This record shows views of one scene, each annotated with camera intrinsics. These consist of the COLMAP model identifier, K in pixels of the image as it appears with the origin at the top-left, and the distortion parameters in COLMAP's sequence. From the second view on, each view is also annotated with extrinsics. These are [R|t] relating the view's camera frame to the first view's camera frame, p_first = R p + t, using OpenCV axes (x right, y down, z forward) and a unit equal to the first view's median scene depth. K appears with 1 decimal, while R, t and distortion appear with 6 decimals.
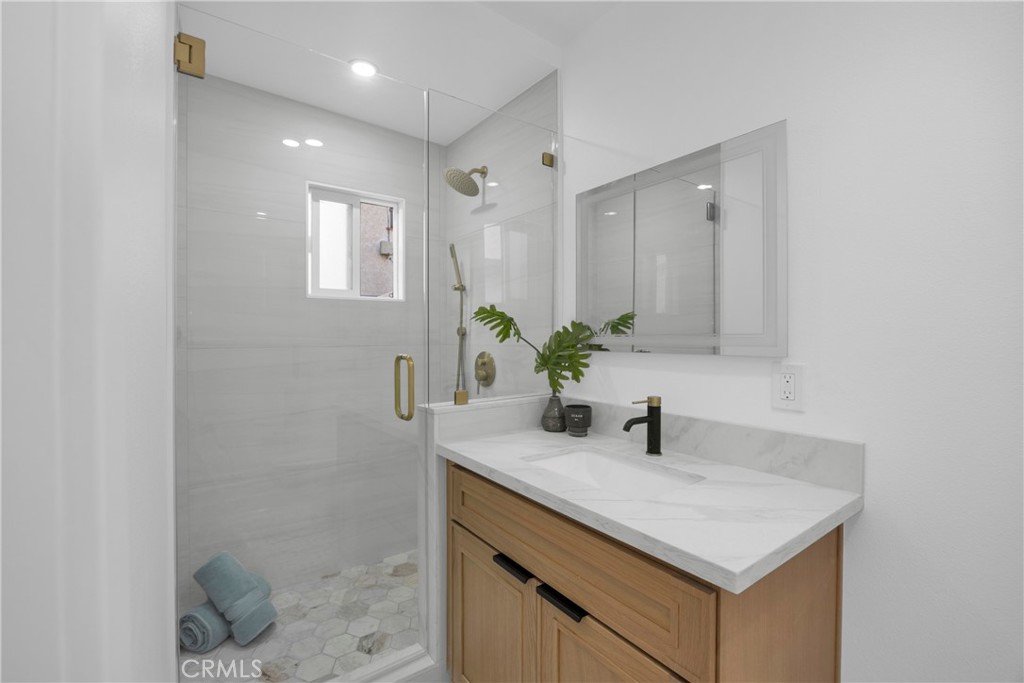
lens RADIAL K [[436.0, 0, 512.0], [0, 436.0, 341.5], [0, 0, 1]] dist [-0.020274, 0.000203]
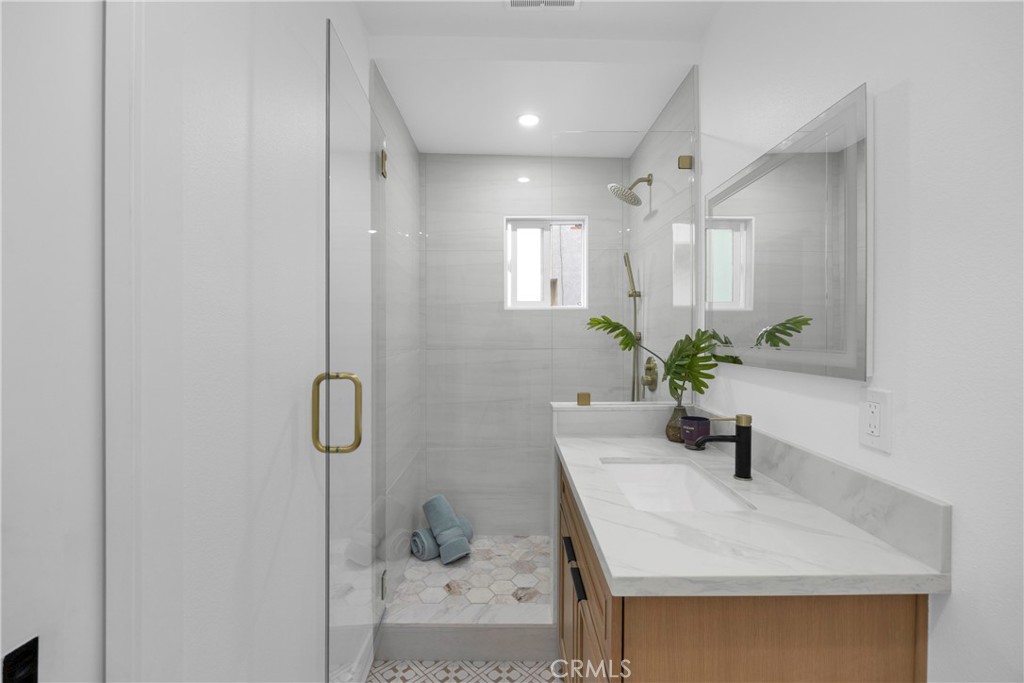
lens RADIAL K [[436.0, 0, 512.0], [0, 436.0, 341.5], [0, 0, 1]] dist [-0.020274, 0.000203]
pose [[0.813148, 0.010403, -0.581964, 0.362741], [-0.007215, 0.999944, 0.007794, -0.024765], [0.582012, -0.002139, 0.813177, -0.015092]]
